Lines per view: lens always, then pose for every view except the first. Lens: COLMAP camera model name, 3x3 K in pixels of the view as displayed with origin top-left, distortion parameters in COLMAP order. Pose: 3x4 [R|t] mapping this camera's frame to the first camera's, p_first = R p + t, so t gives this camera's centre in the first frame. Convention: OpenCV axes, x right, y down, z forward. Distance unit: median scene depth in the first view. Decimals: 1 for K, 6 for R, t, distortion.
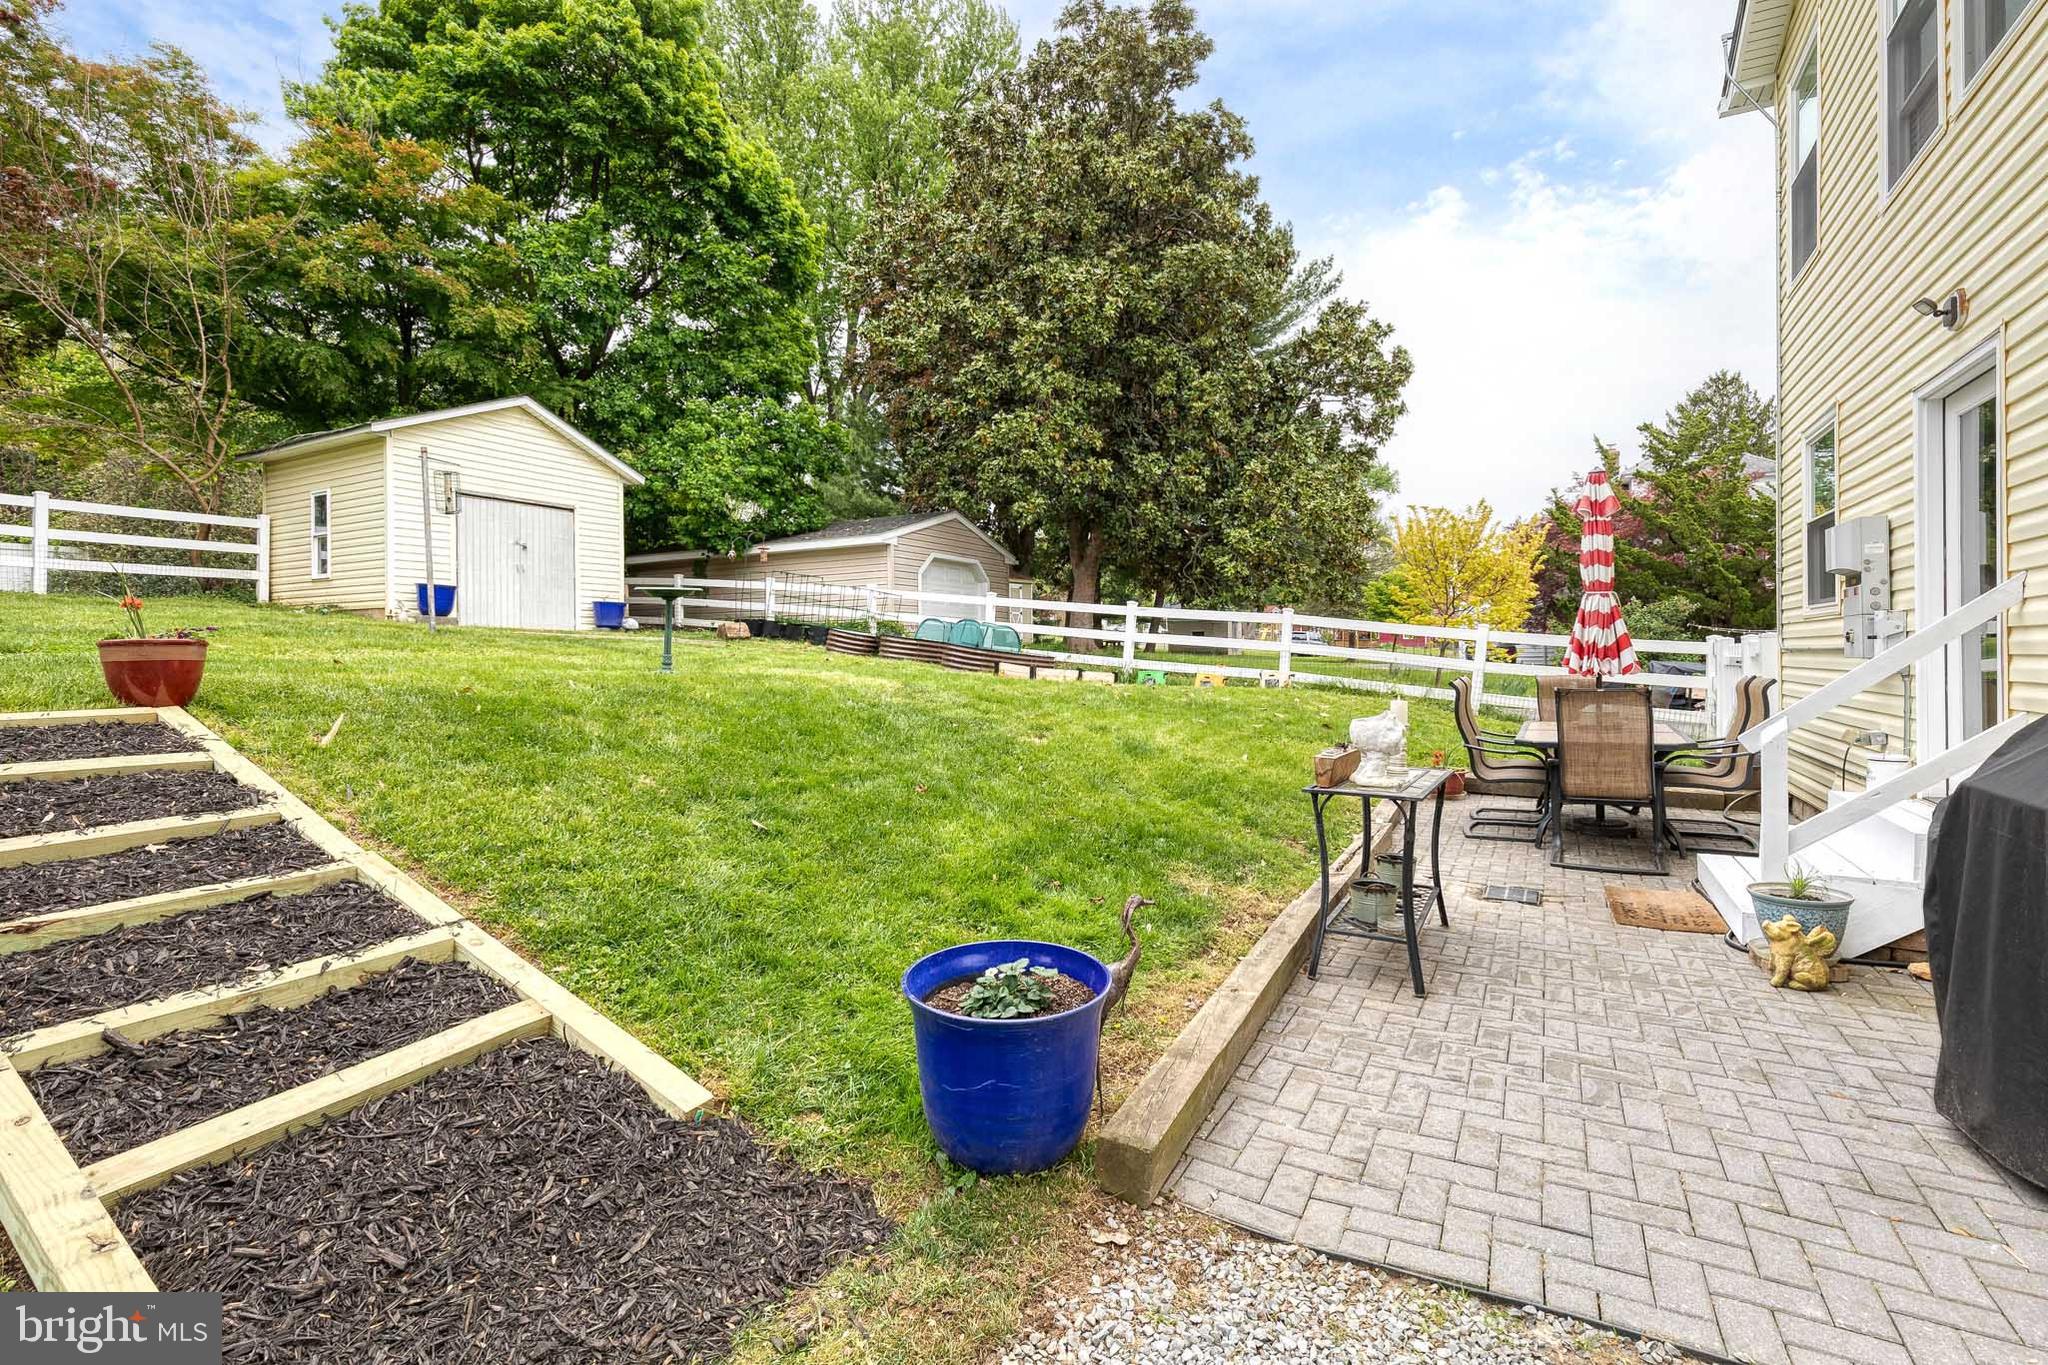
lens RADIAL K [[915.9, 0, 1032.5], [0, 915.9, 672.4], [0, 0, 1]] dist [0.017217, 0.000184]
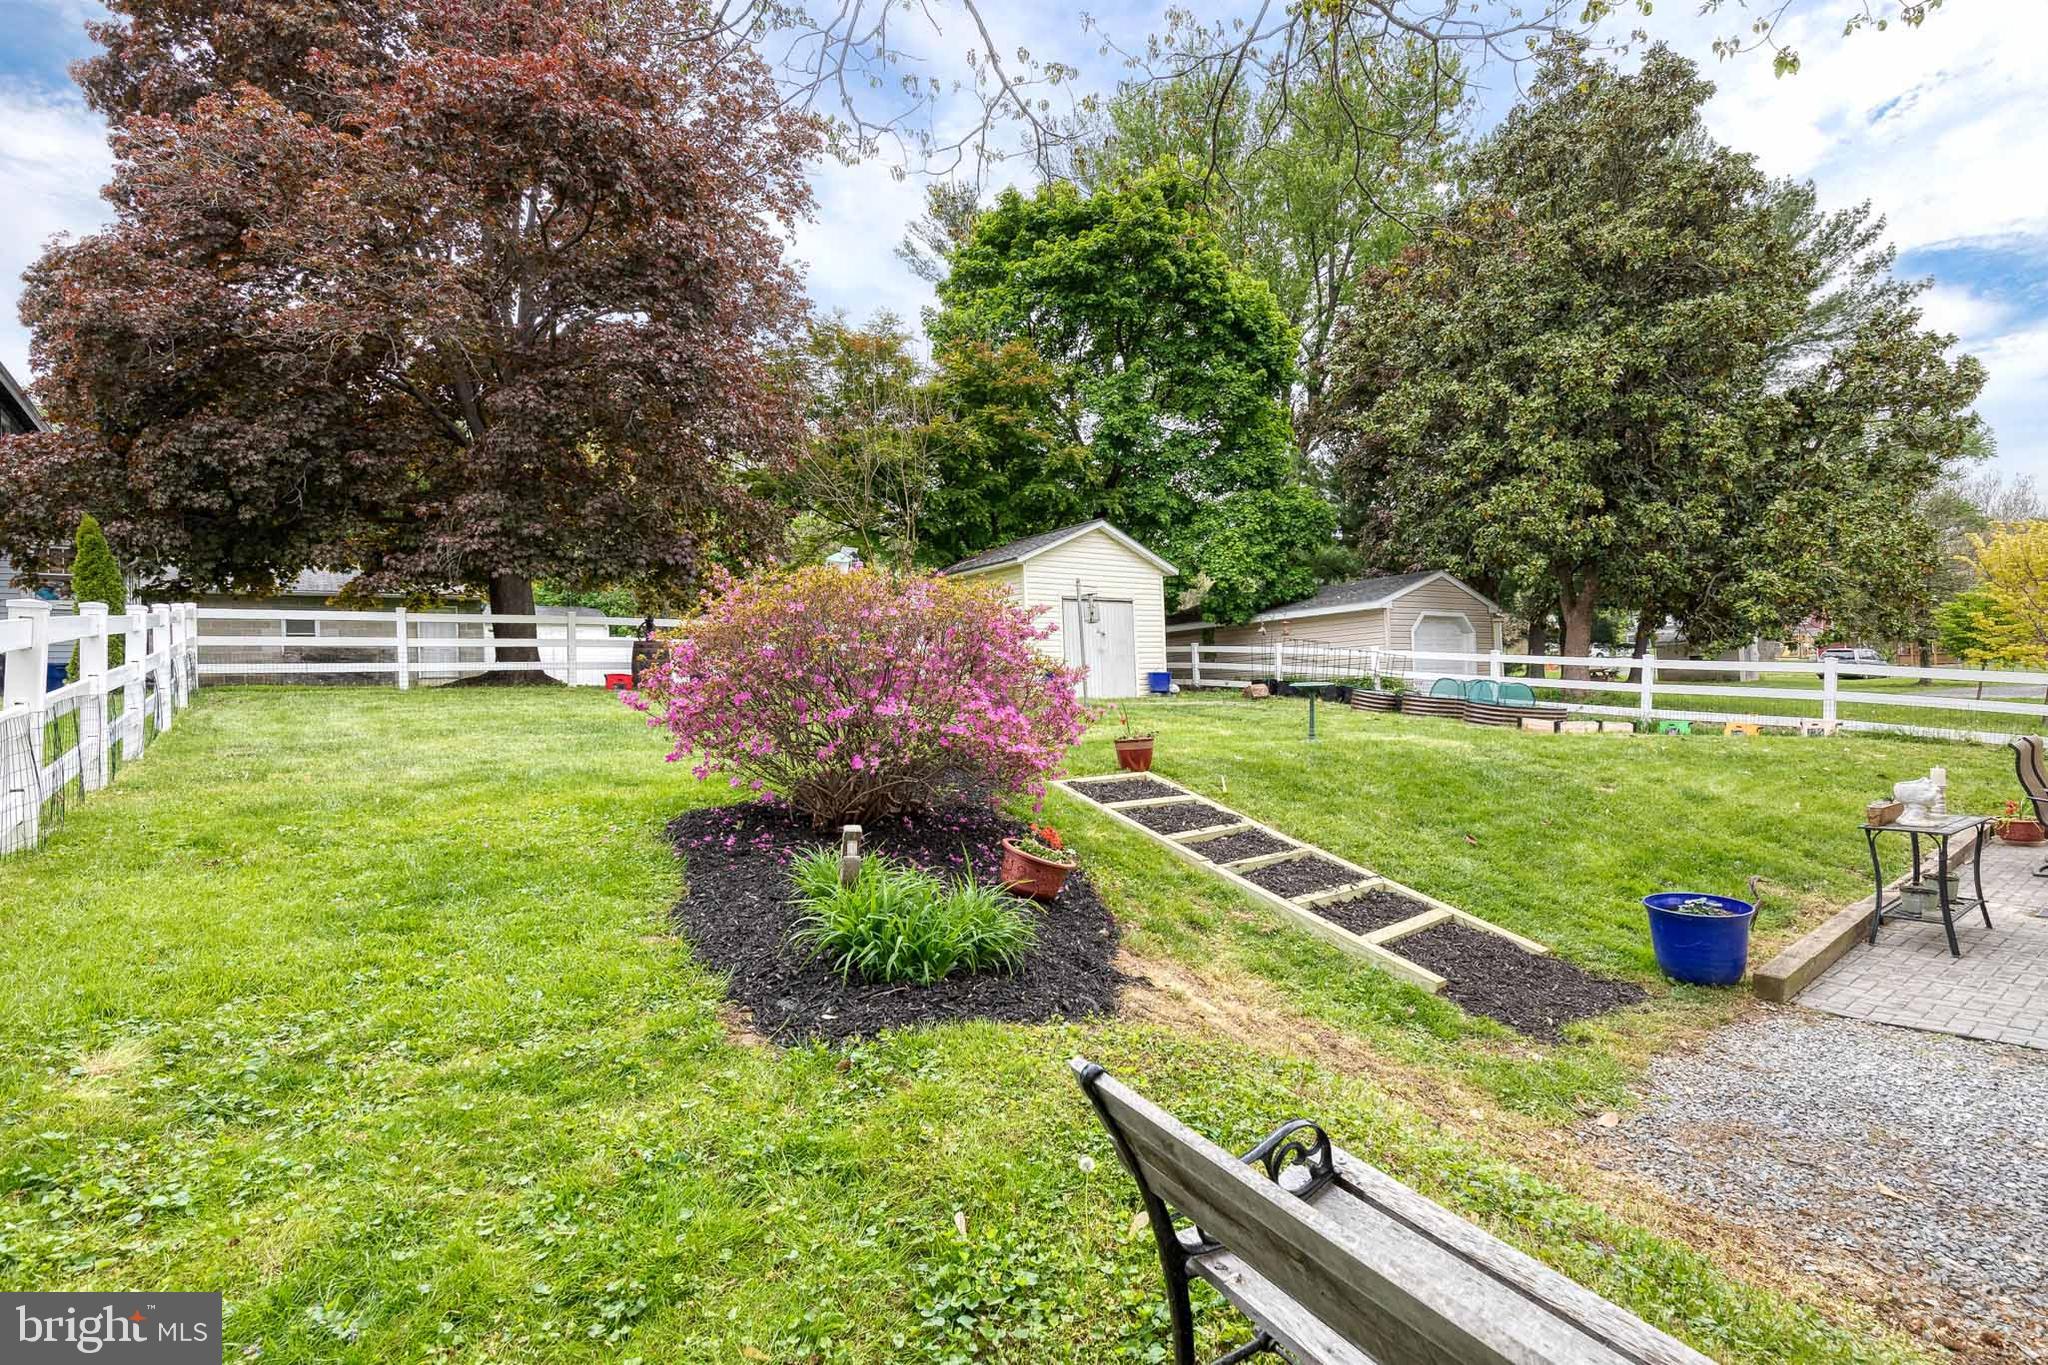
lens RADIAL K [[981.6, 0, 1028.2], [0, 981.6, 686.5], [0, 0, 1]] dist [-0.001819, 0.000665]
pose [[0.916722, -0.032603, -0.398194, -0.087939], [0.025447, 0.999406, -0.023245, -0.029131], [0.398715, 0.011176, 0.917007, -0.292871]]
